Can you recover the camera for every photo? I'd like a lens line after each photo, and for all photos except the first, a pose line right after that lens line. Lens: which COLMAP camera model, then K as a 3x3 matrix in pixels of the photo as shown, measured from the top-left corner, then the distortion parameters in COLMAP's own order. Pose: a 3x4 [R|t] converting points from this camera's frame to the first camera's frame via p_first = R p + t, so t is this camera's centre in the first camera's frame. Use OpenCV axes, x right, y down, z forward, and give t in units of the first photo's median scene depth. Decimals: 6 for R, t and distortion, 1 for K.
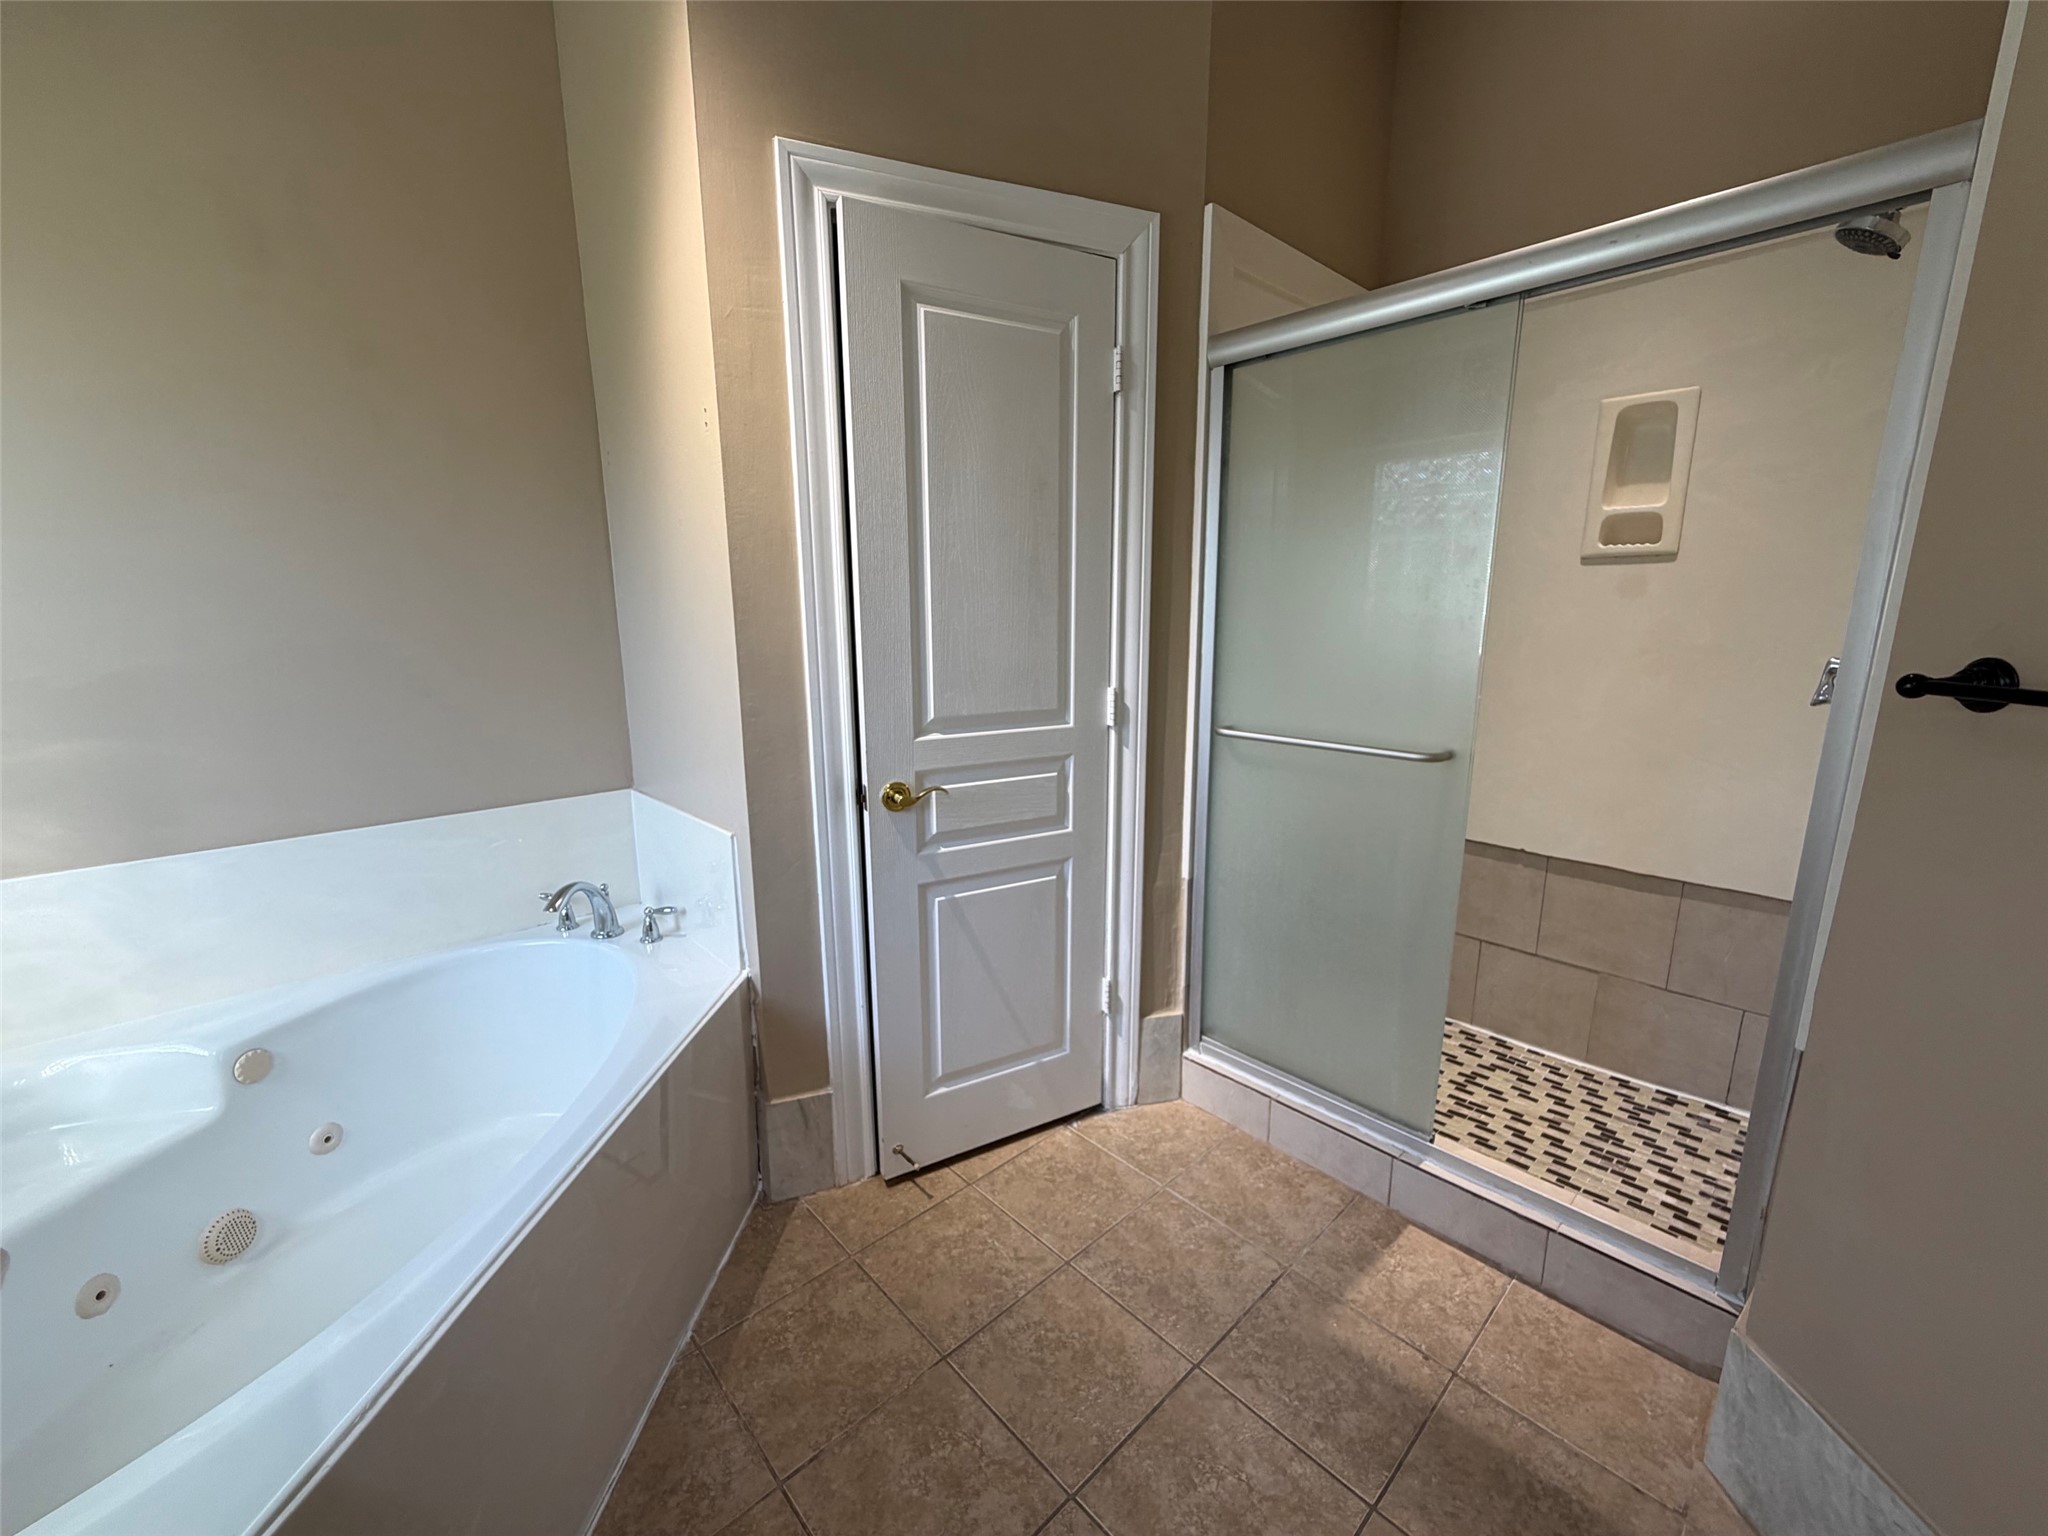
lens RADIAL K [[816.6, 0, 1024.0], [0, 816.6, 768.0], [0, 0, 1]] dist [-0.001403, -0.000147]
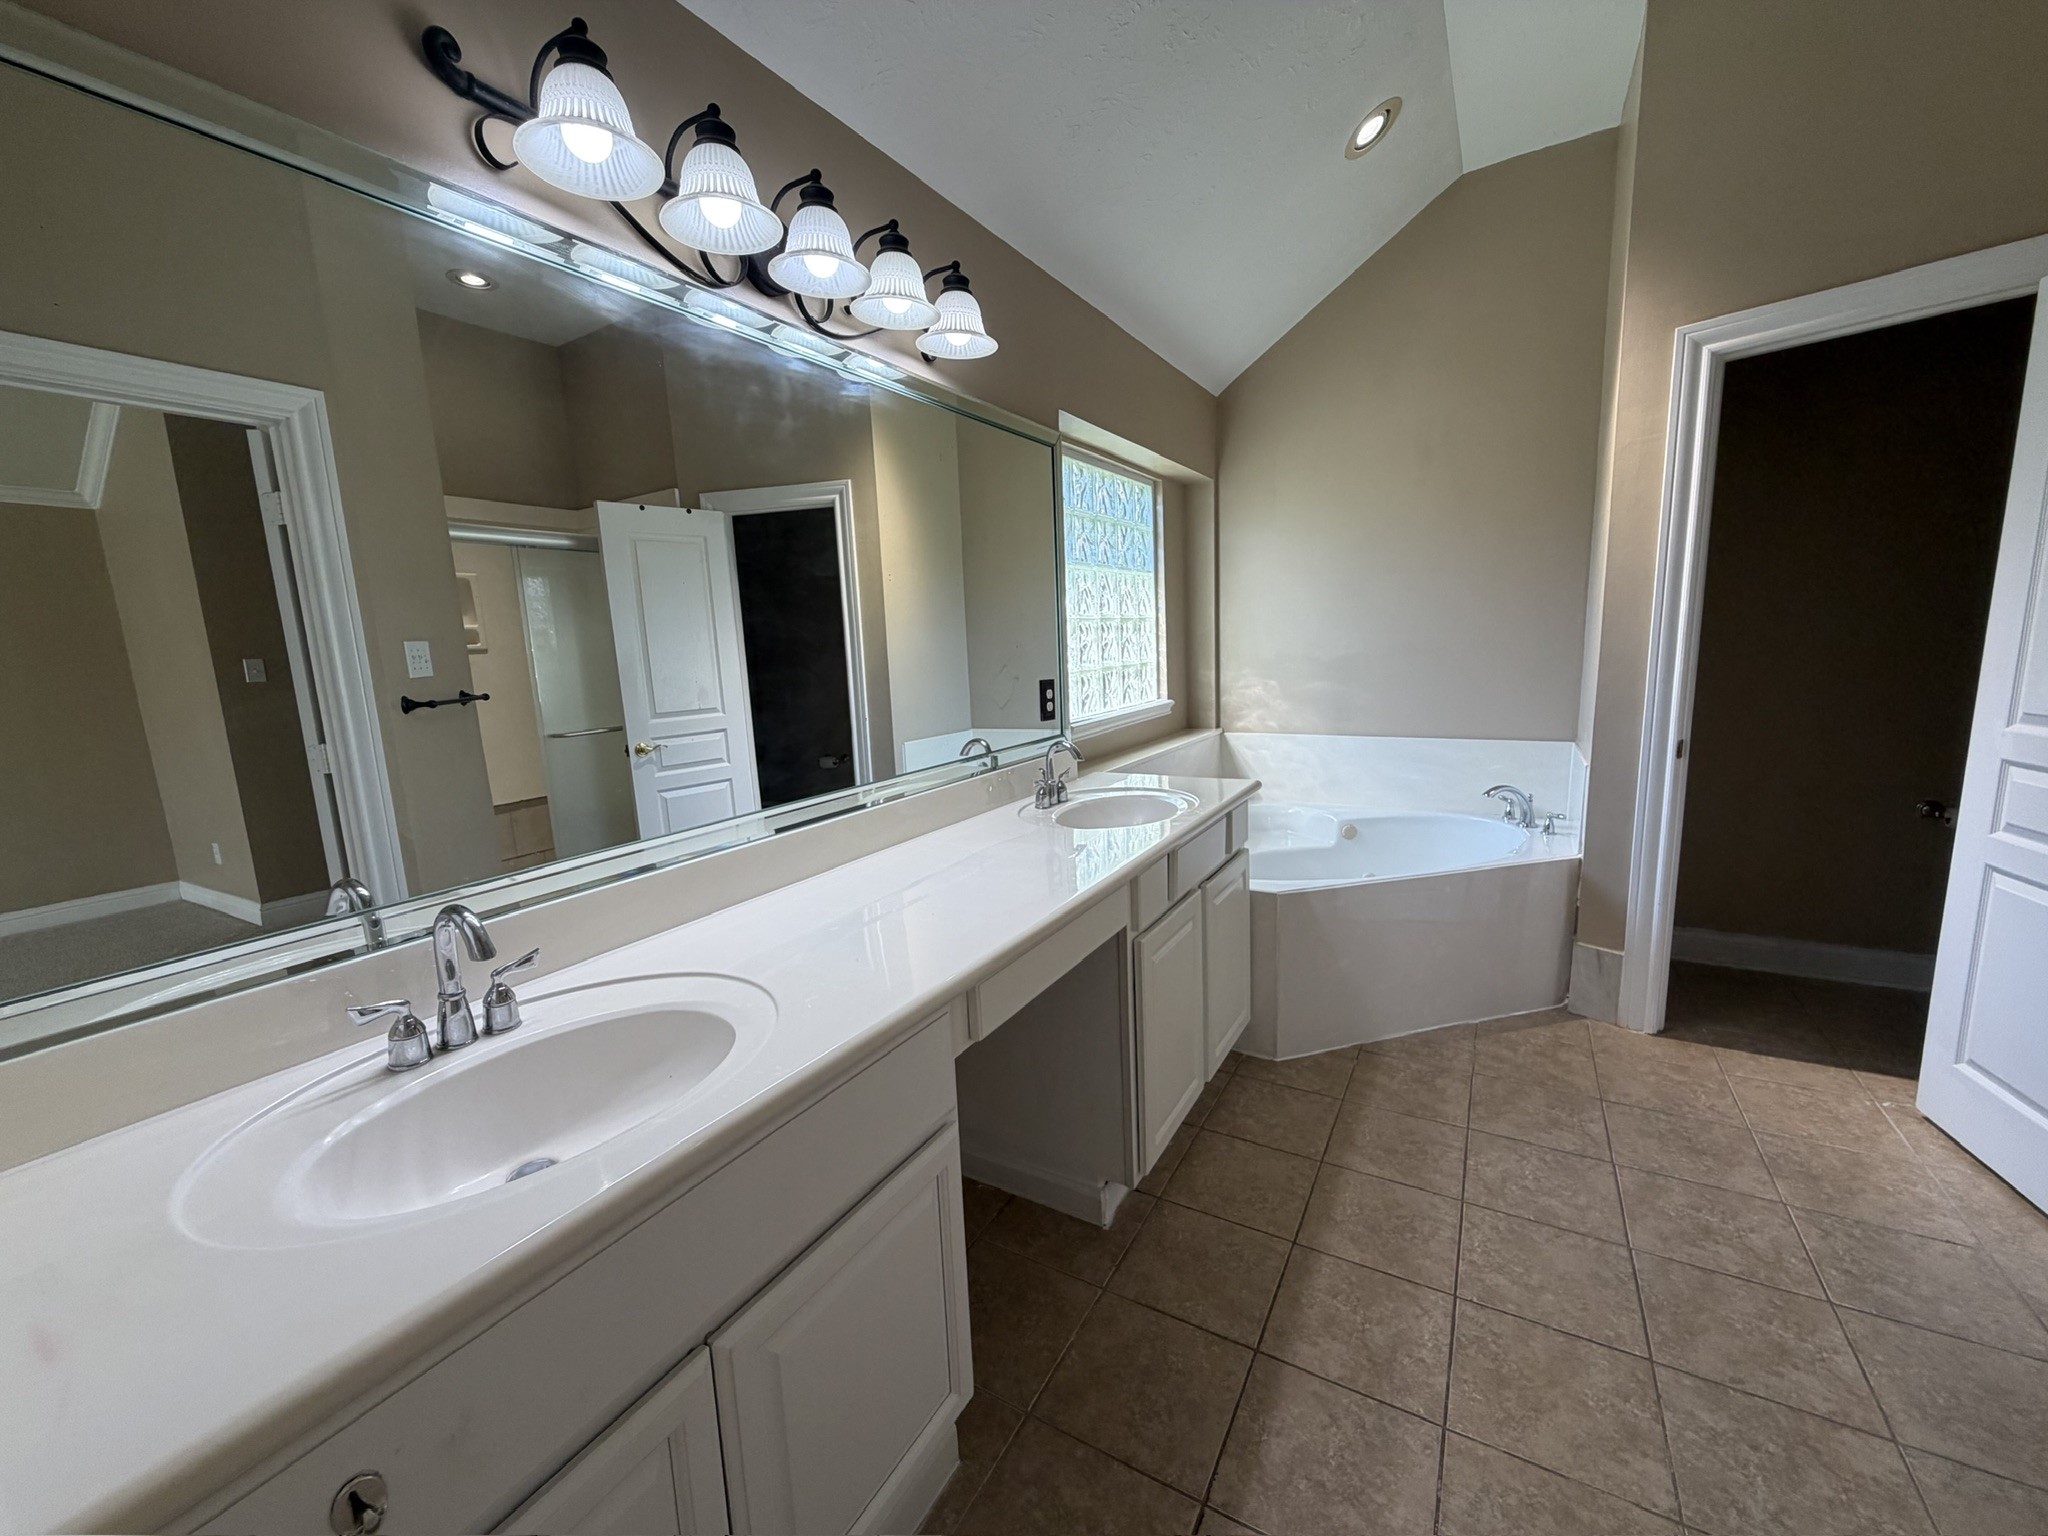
lens RADIAL K [[816.6, 0, 1024.0], [0, 816.6, 768.0], [0, 0, 1]] dist [-0.001403, -0.000147]
pose [[0.284934, 0.141769, -0.948005, 0.857504], [-0.156185, 0.982652, 0.100007, 0.104930], [0.945737, 0.119569, 0.302133, -0.516927]]
